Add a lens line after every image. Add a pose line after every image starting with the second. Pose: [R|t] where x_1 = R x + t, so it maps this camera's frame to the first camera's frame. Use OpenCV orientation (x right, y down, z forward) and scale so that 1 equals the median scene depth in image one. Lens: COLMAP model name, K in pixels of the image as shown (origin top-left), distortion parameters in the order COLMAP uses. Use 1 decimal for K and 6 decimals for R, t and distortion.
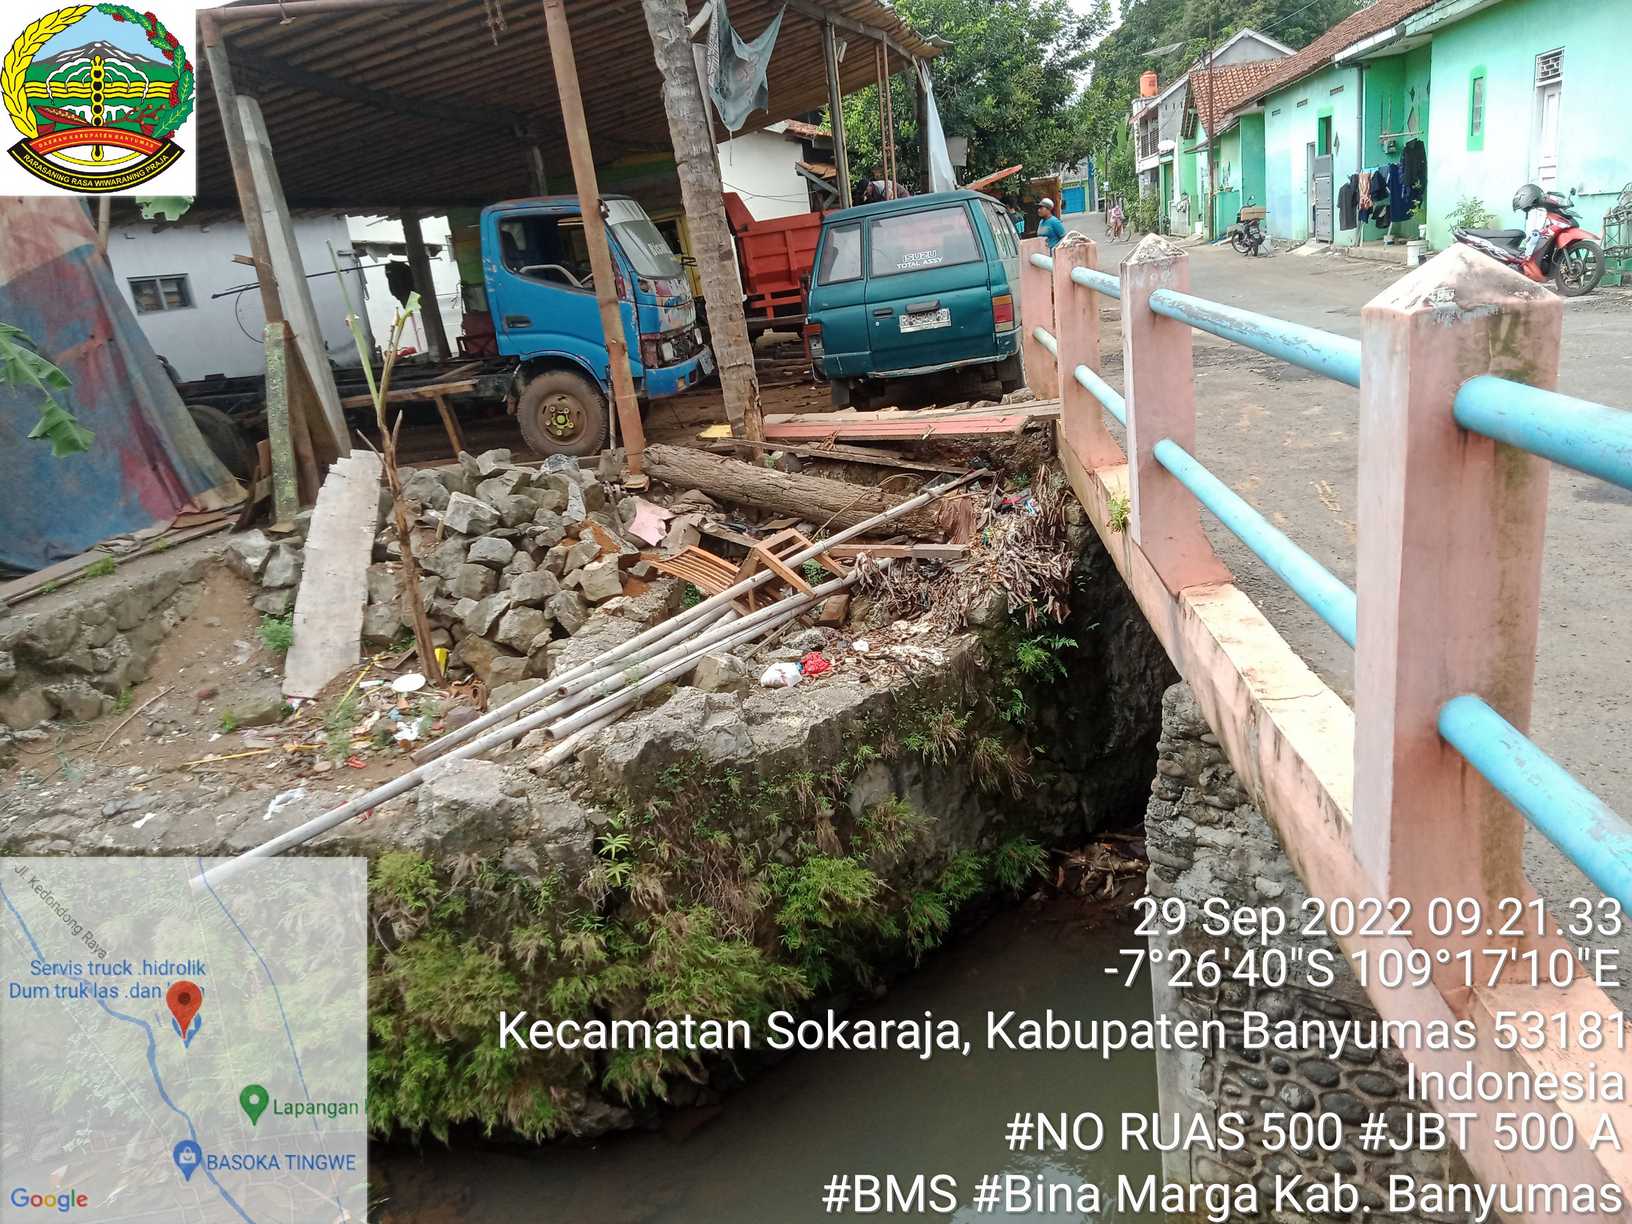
lens RADIAL K [[1207.7, 0, 810.0], [0, 1207.7, 638.2], [0, 0, 1]] dist [0.002196, 0.006754]
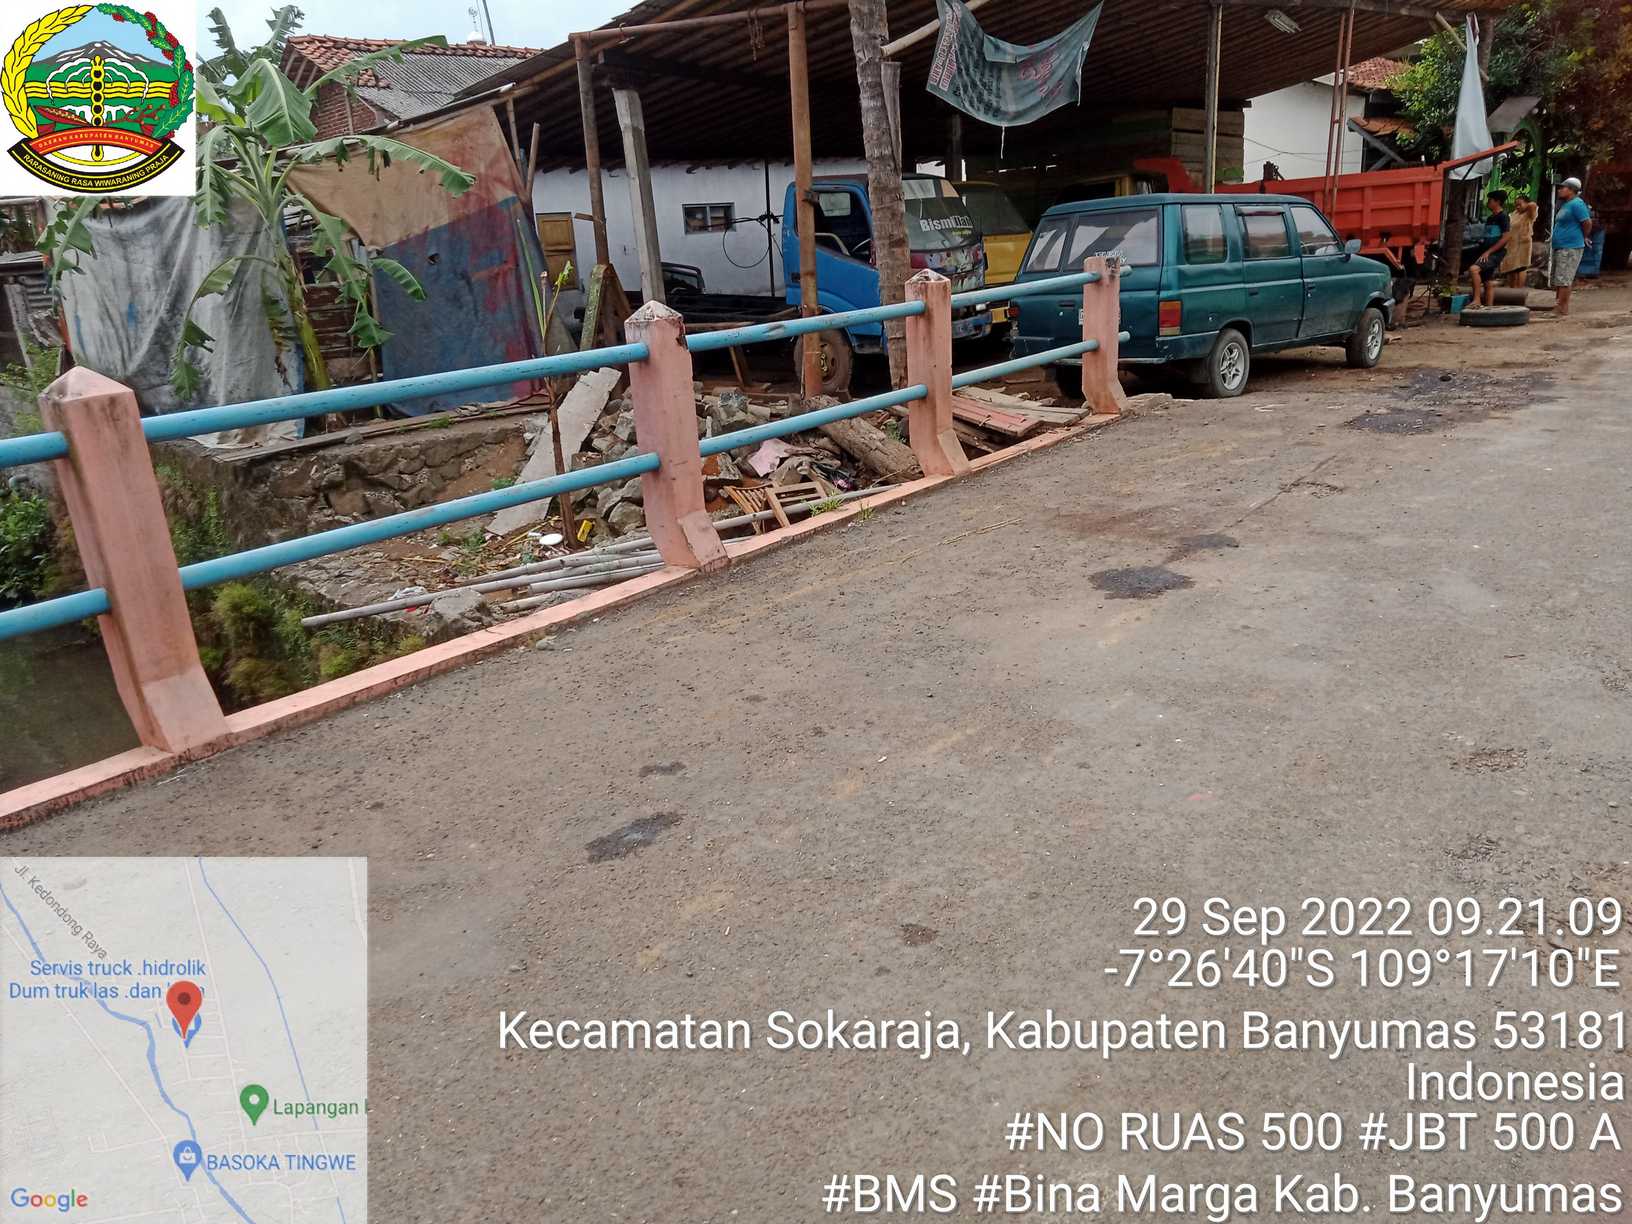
lens RADIAL K [[1197.1, 0, 816.0], [0, 1197.1, 612.0], [0, 0, 1]] dist [0.017274, -0.006716]
pose [[0.837428, 0.236775, -0.492596, 0.335588], [-0.213920, 0.971380, 0.103241, -0.048167], [0.502943, 0.018920, 0.864112, -0.020017]]
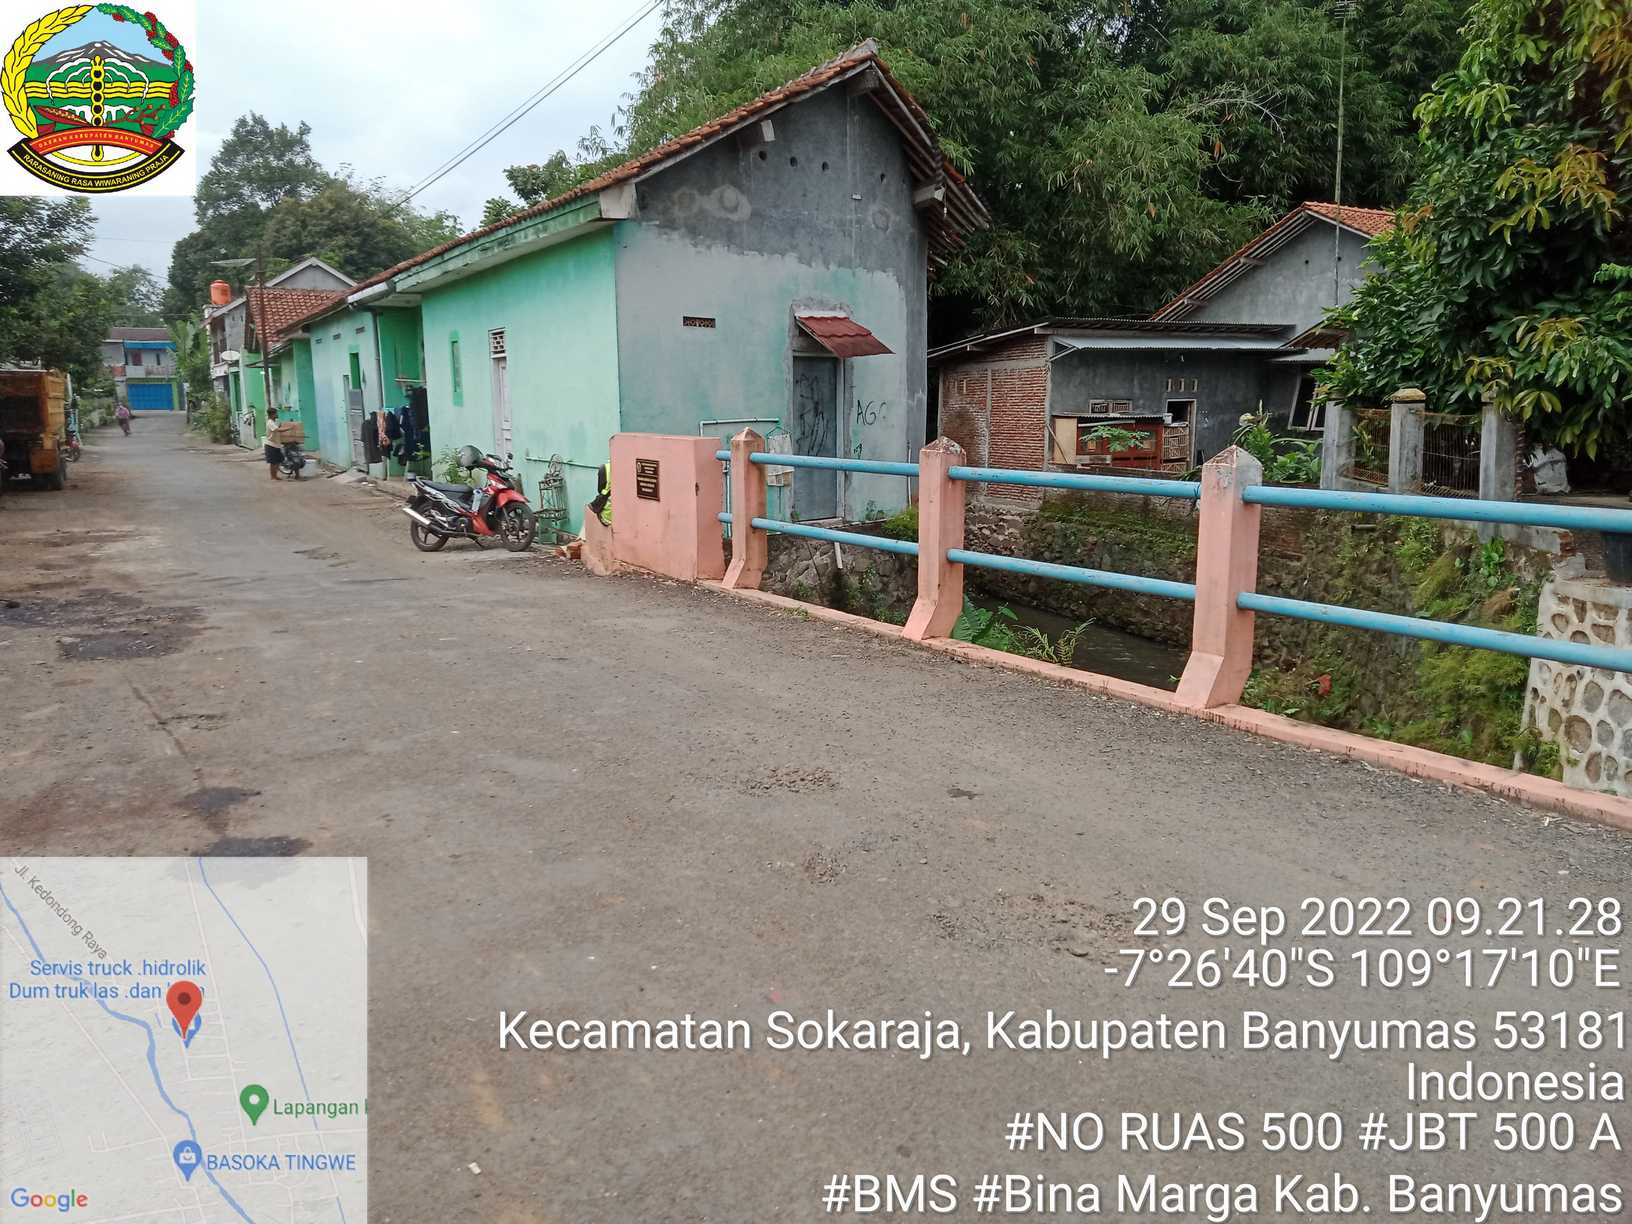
lens RADIAL K [[1212.9, 0, 816.0], [0, 1212.9, 612.0], [0, 0, 1]] dist [0.056528, -0.055610]
pose [[0.775850, 0.010579, 0.630829, 0.155677], [0.109060, 0.982559, -0.150610, -0.039541], [-0.621420, 0.185649, 0.761164, 0.034451]]
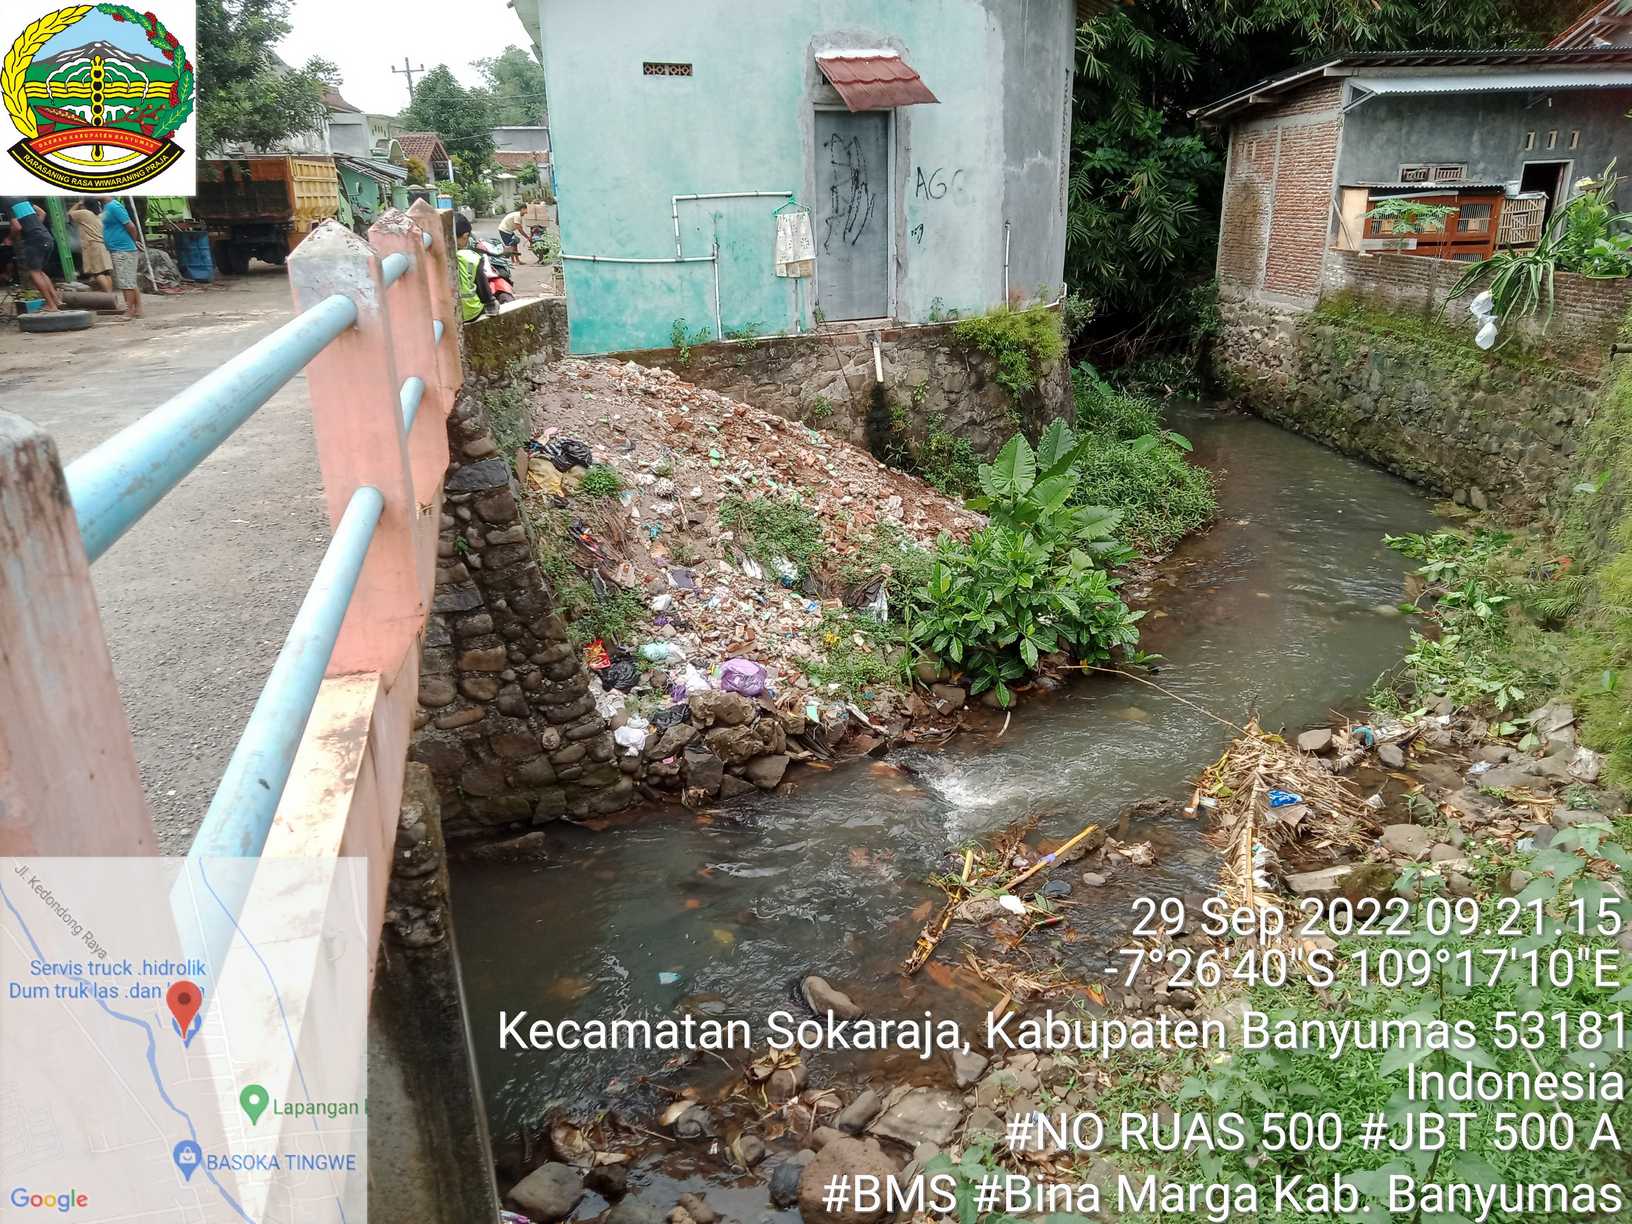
lens RADIAL K [[1226.6, 0, 816.0], [0, 1226.6, 612.0], [0, 0, 1]] dist [0.012067, 0.001441]
pose [[0.938690, -0.008444, 0.344658, 0.509449], [0.010660, 0.999933, -0.004537, -0.066267], [-0.344596, 0.007933, 0.938717, 0.008015]]
